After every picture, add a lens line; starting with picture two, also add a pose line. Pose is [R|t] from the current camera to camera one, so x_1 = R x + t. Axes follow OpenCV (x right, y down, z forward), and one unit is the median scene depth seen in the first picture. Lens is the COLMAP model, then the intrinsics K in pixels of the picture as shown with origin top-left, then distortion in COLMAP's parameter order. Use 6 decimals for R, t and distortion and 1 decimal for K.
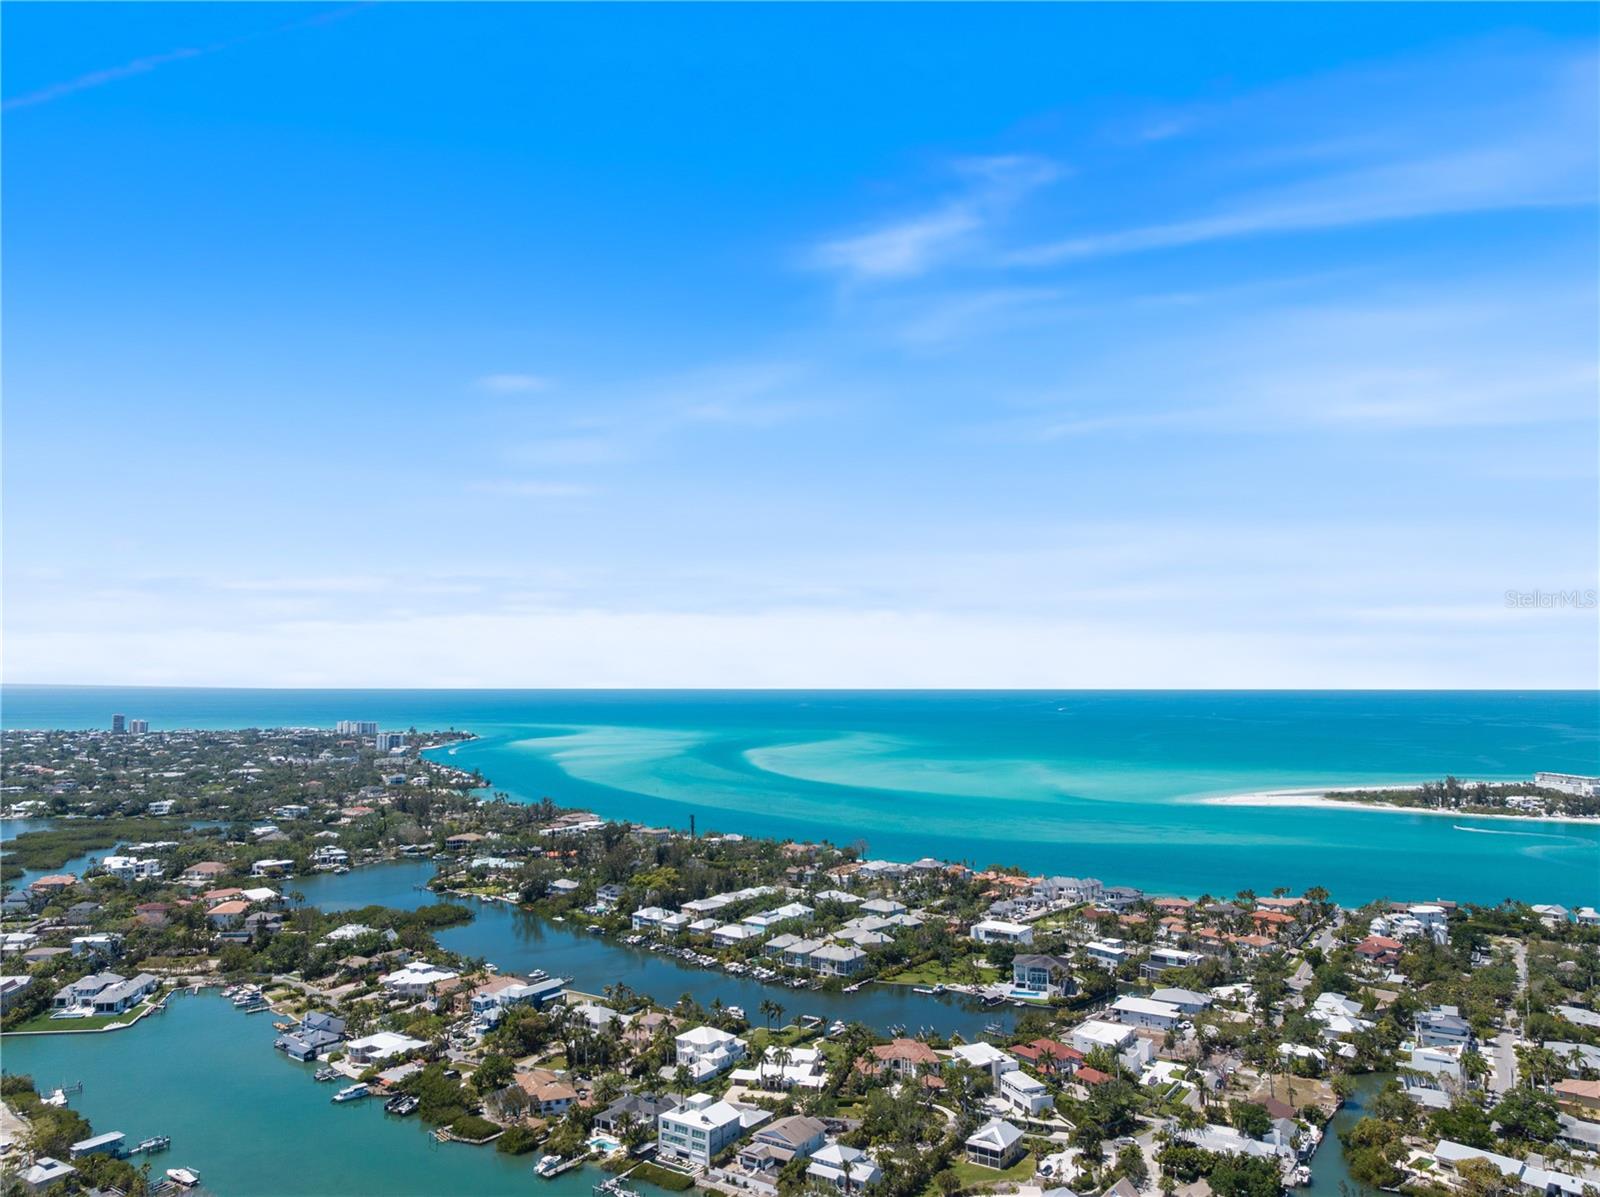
lens RADIAL K [[1134.5, 0, 794.2], [0, 1134.5, 578.3], [0, 0, 1]] dist [-0.045918, 0.014865]
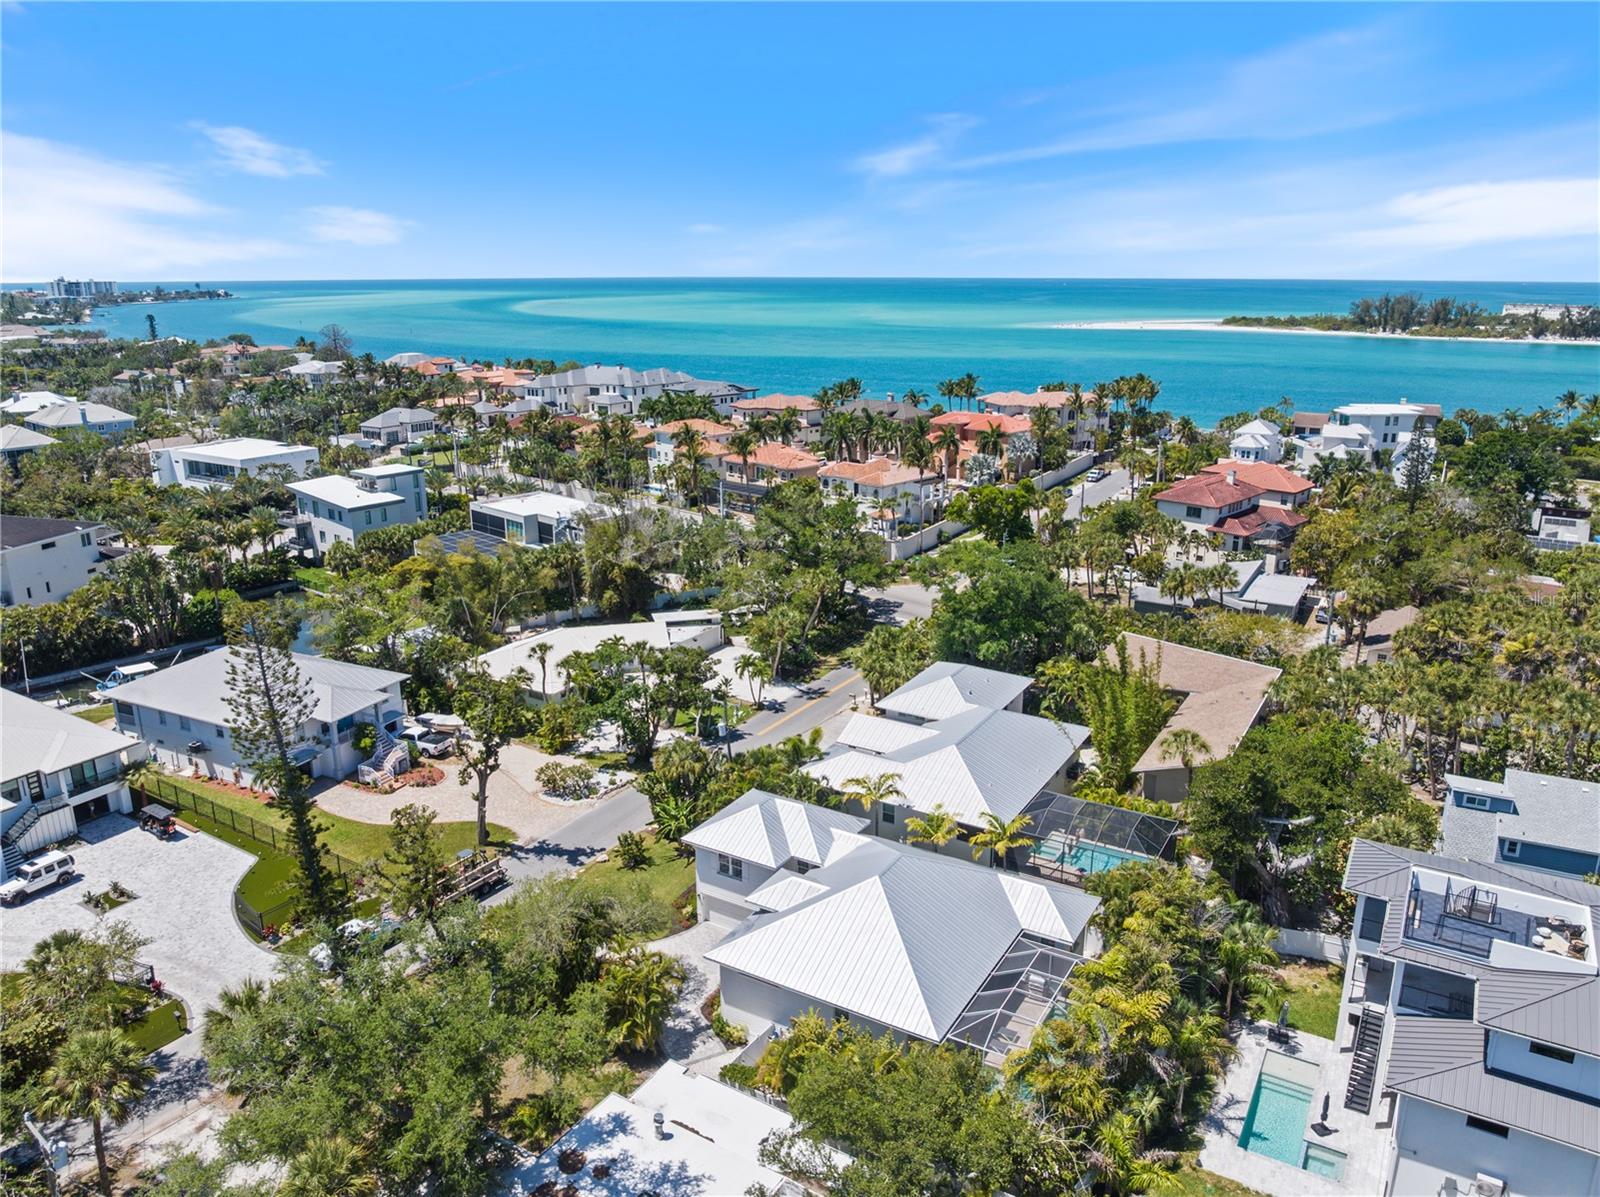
lens RADIAL K [[1134.5, 0, 794.2], [0, 1134.5, 578.3], [0, 0, 1]] dist [-0.045918, 0.014865]
pose [[0.998191, -0.015530, 0.058080, 0.335190], [-0.005512, 0.938355, 0.345629, 0.216303], [-0.059867, -0.345324, 0.936572, 0.619769]]
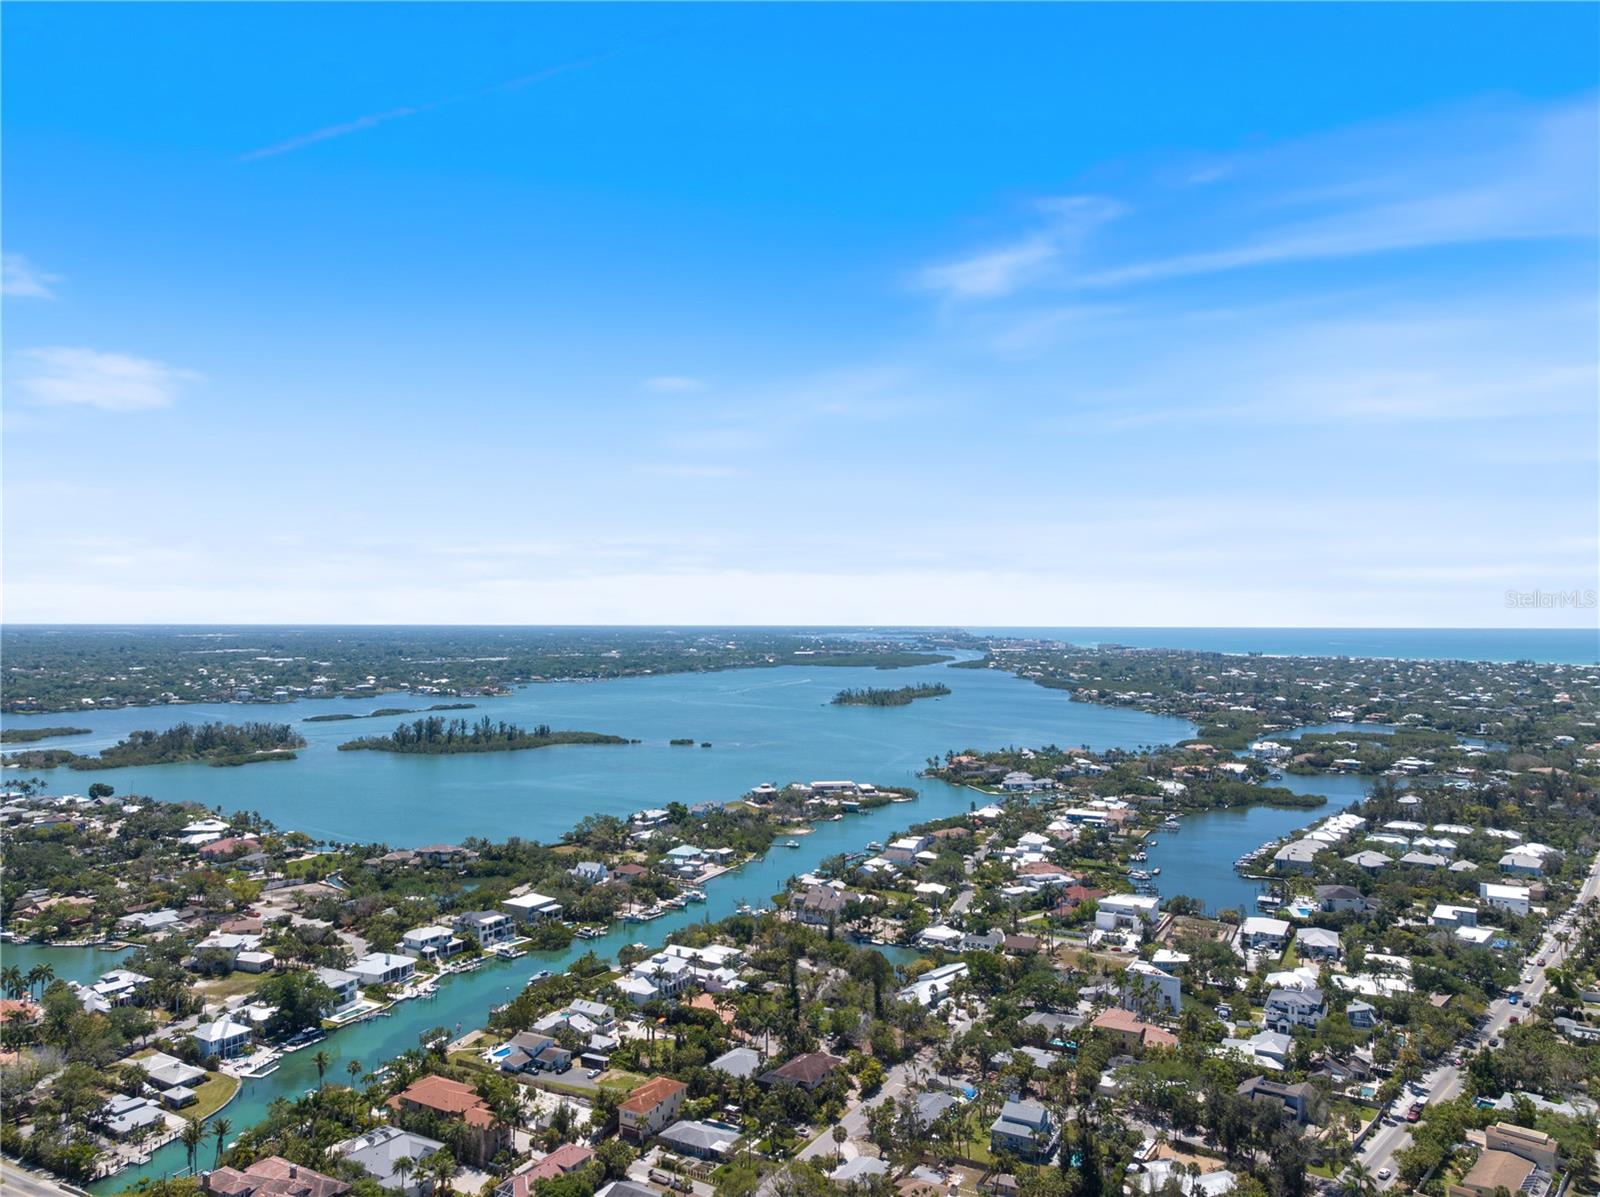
lens RADIAL K [[1134.5, 0, 794.2], [0, 1134.5, 578.3], [0, 0, 1]] dist [-0.045918, 0.014865]
pose [[0.075887, -0.035666, -0.996478, 1.017728], [0.090737, 0.995461, -0.028719, 0.031742], [0.992979, -0.088238, 0.078779, 0.375491]]
